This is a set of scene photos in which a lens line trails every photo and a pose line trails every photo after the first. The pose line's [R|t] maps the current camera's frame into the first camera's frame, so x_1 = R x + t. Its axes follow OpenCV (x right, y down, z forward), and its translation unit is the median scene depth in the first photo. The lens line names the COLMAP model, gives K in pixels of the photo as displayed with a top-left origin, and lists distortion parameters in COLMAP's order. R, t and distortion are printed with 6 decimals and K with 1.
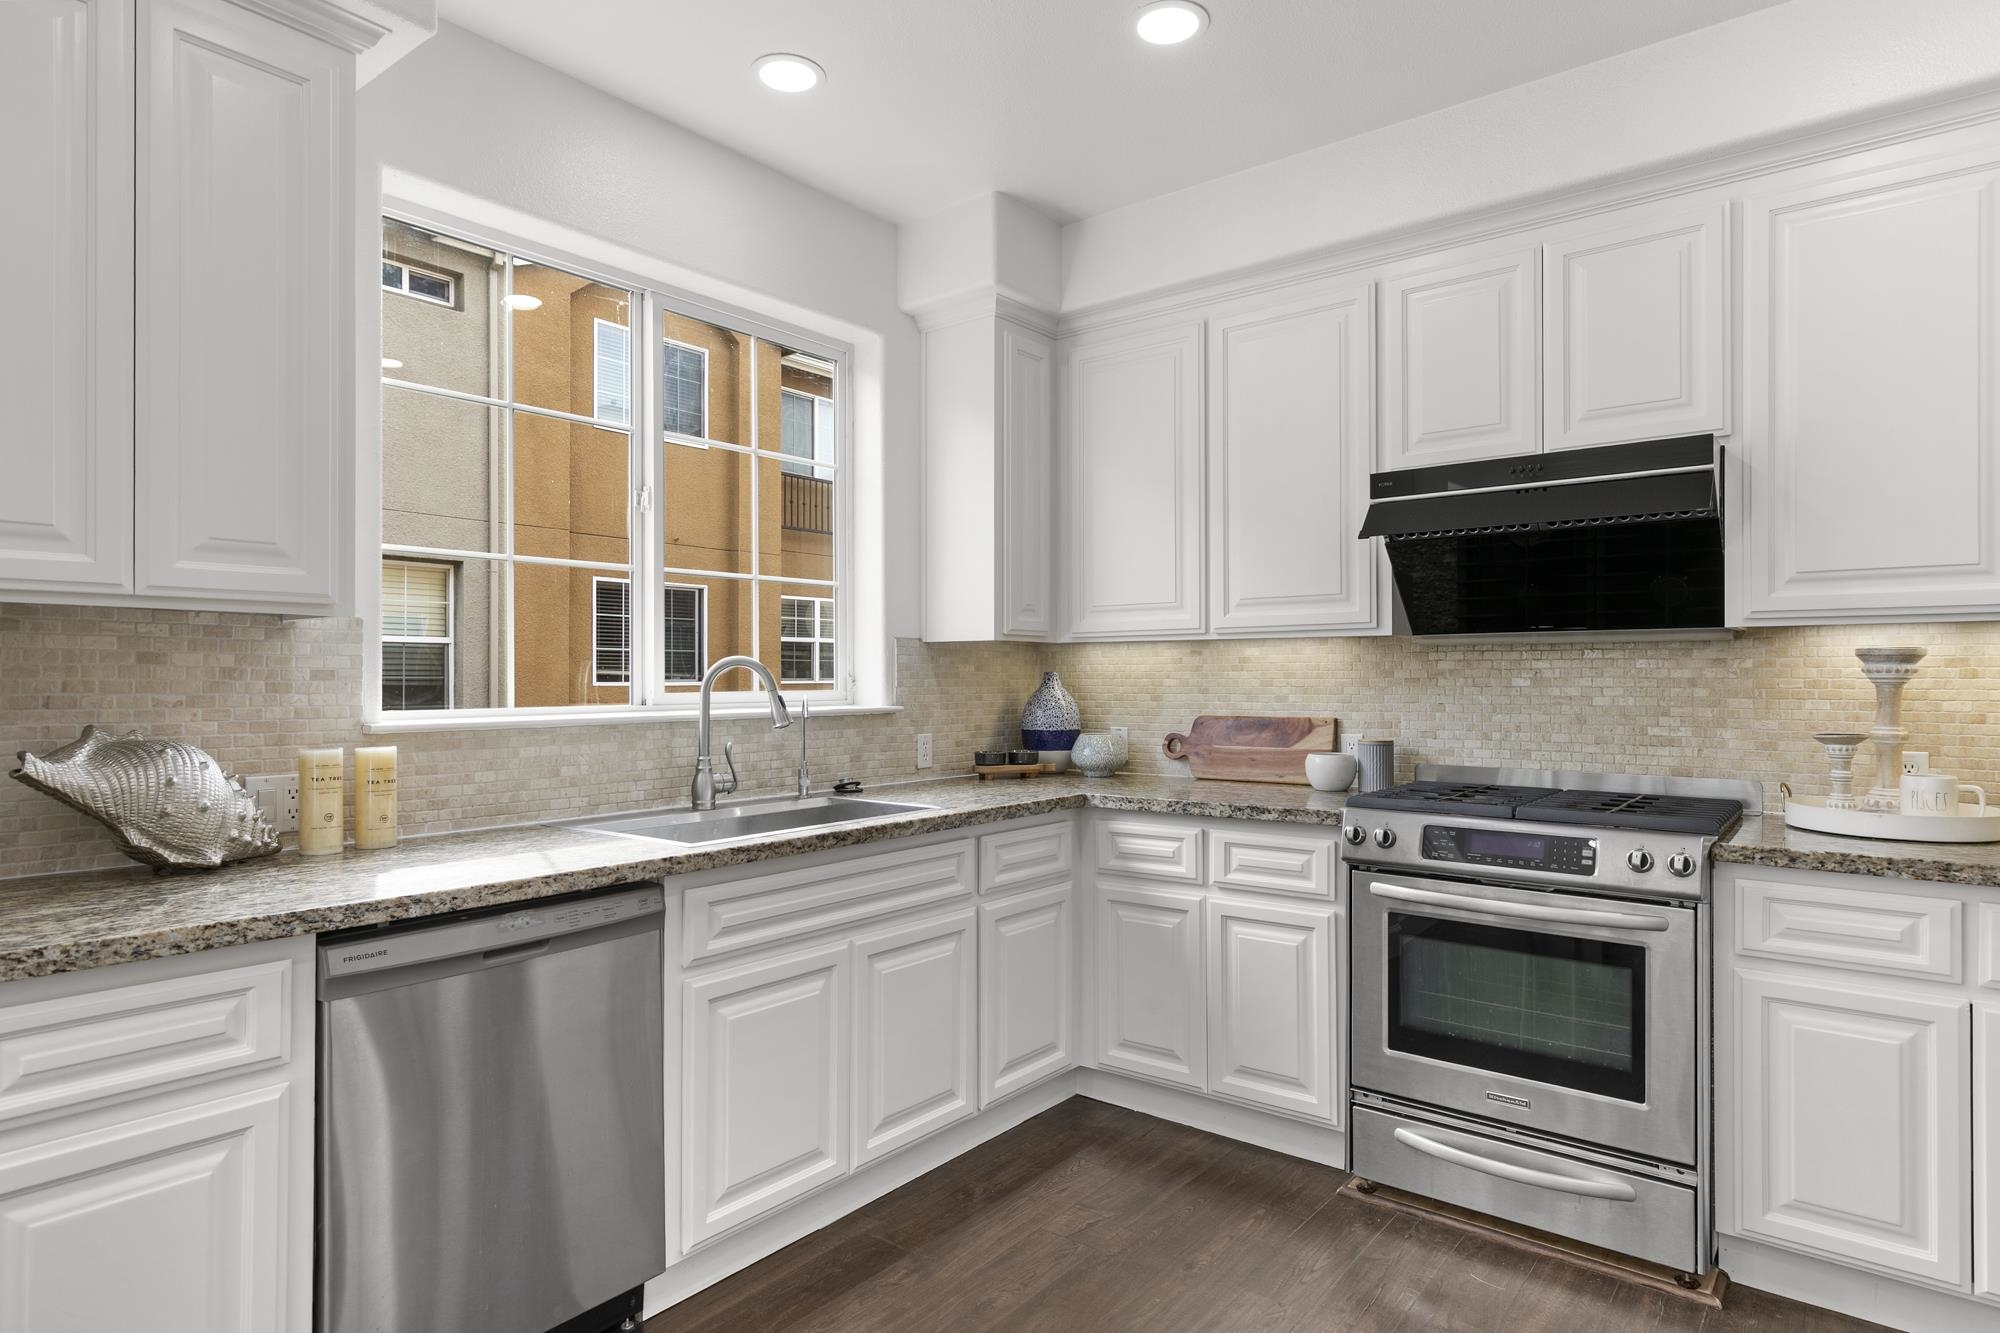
lens RADIAL K [[1124.5, 0, 998.6], [0, 1124.5, 668.6], [0, 0, 1]] dist [0.003947, 0.000345]
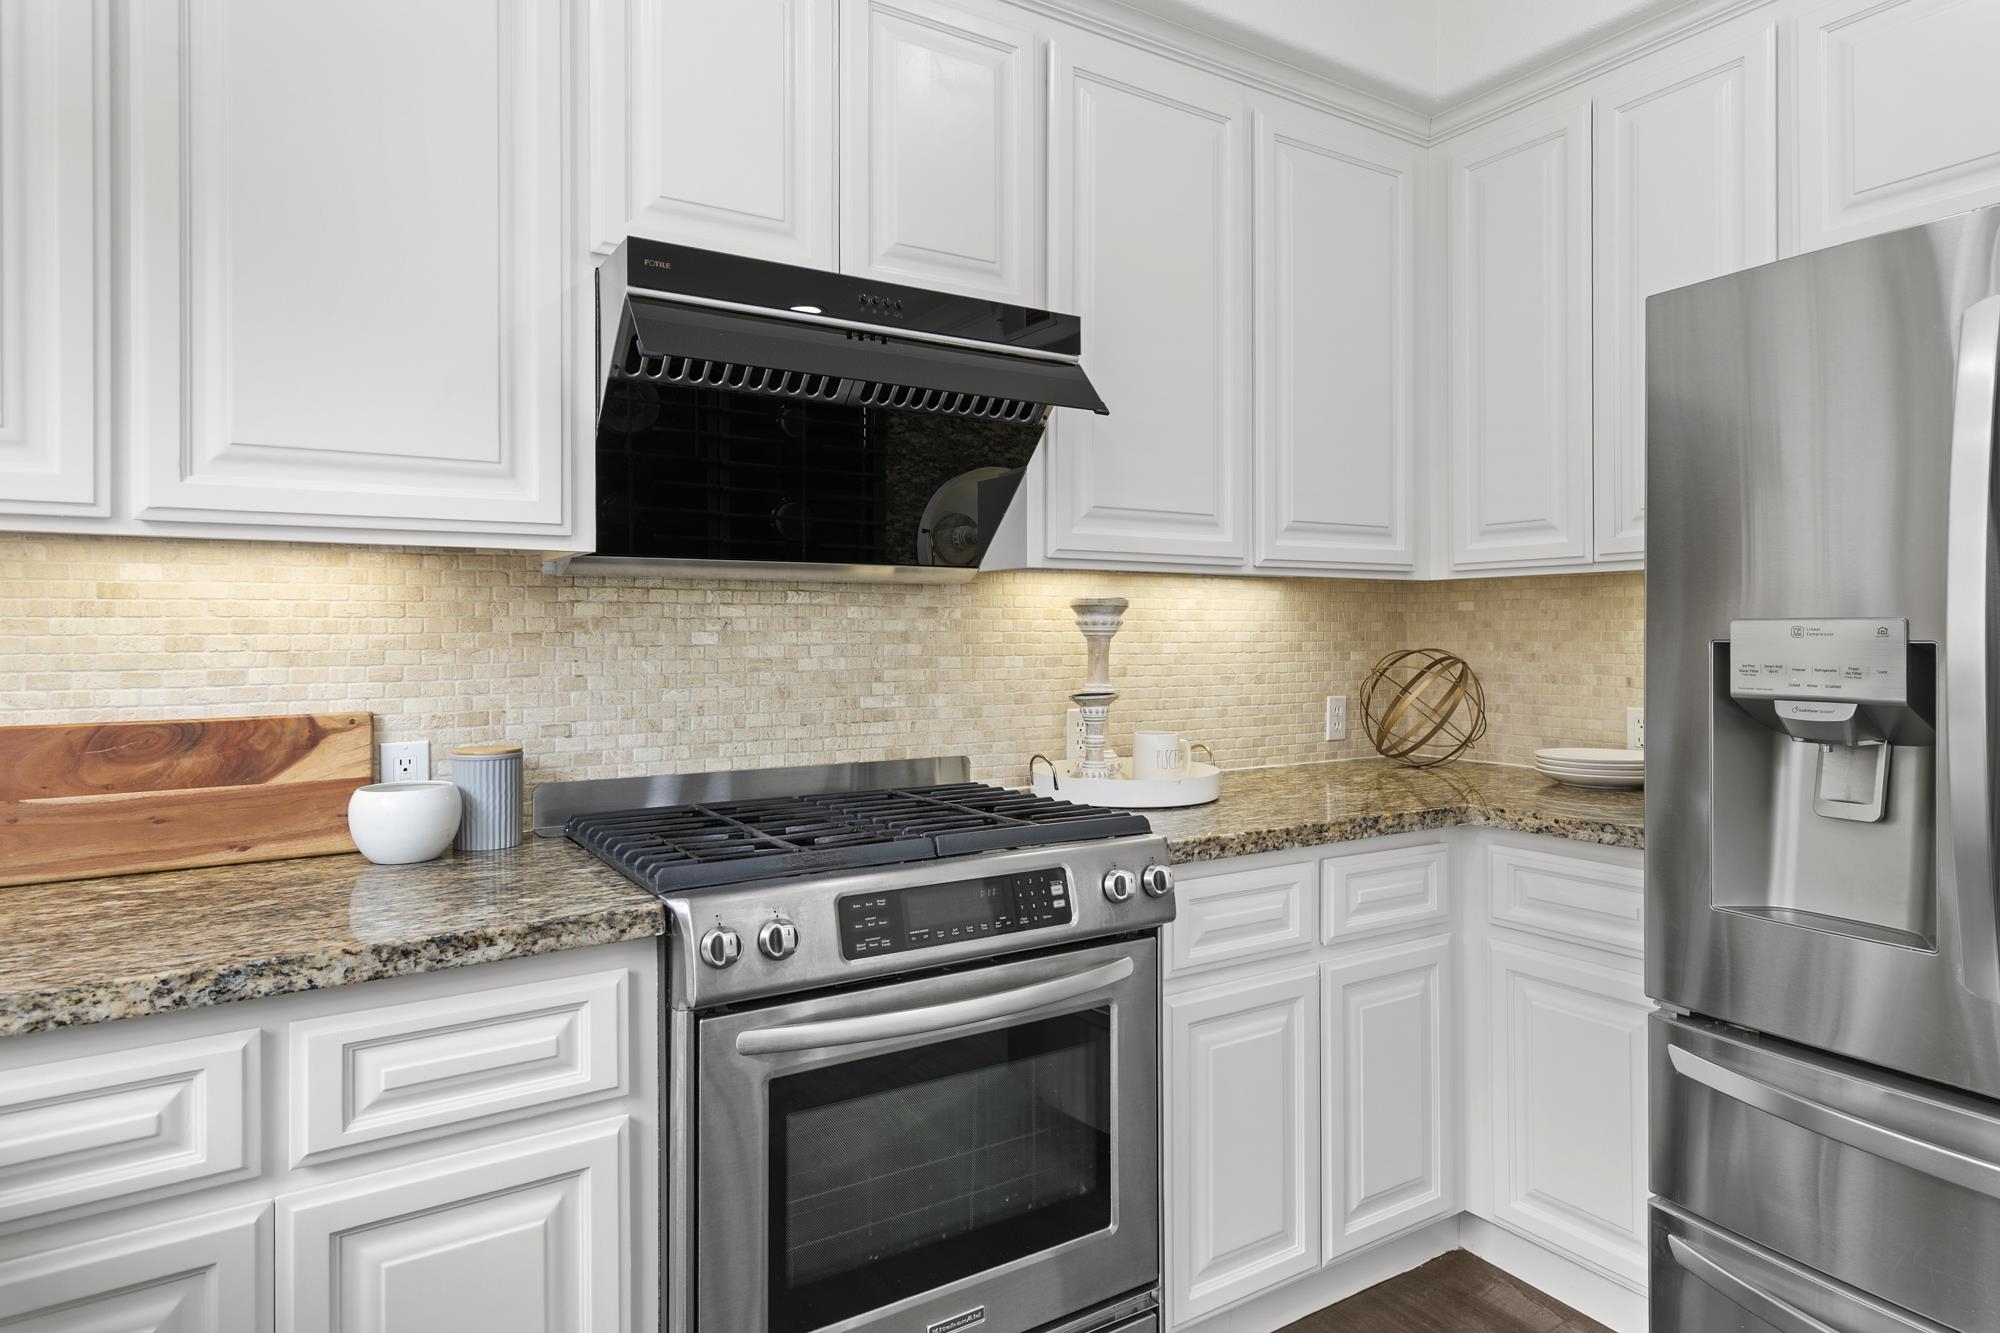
lens RADIAL K [[1124.5, 0, 968.7], [0, 1124.5, 628.5], [0, 0, 1]] dist [0.003947, 0.000345]
pose [[0.328906, 0.005712, 0.944345, -0.106198], [-0.002328, 0.999984, -0.005238, 0.010060], [-0.944360, -0.000475, 0.328914, 0.693072]]
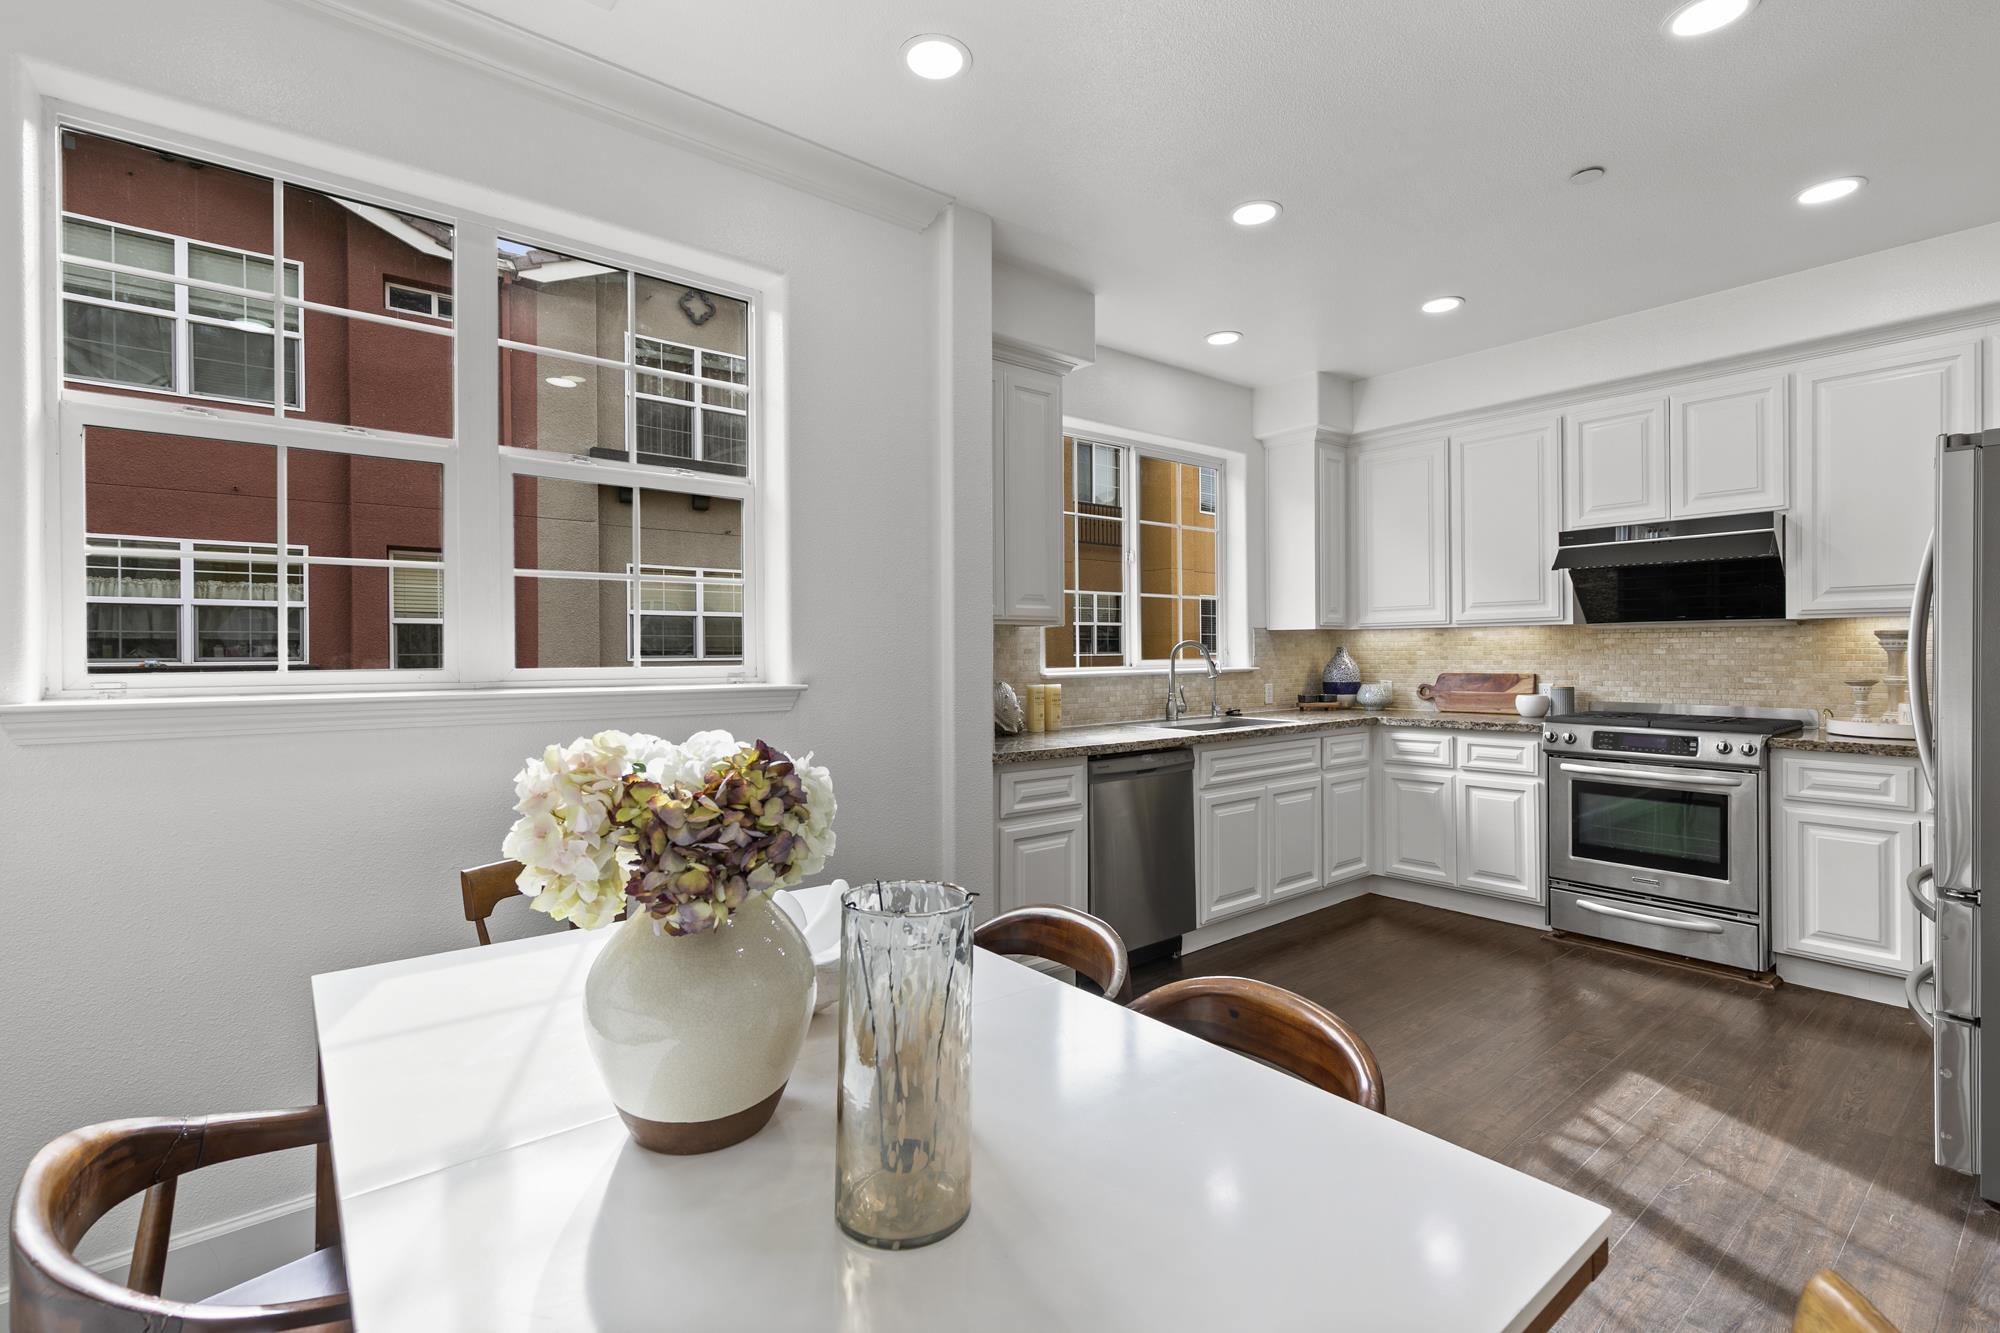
lens RADIAL K [[909.3, 0, 1007.3], [0, 909.3, 650.0], [0, 0, 1]] dist [0.010106, -0.003349]
pose [[0.976776, -0.006539, -0.214165, -0.204235], [0.007882, 0.999954, 0.005418, -0.005405], [0.214120, -0.006980, 0.976782, -0.568786]]
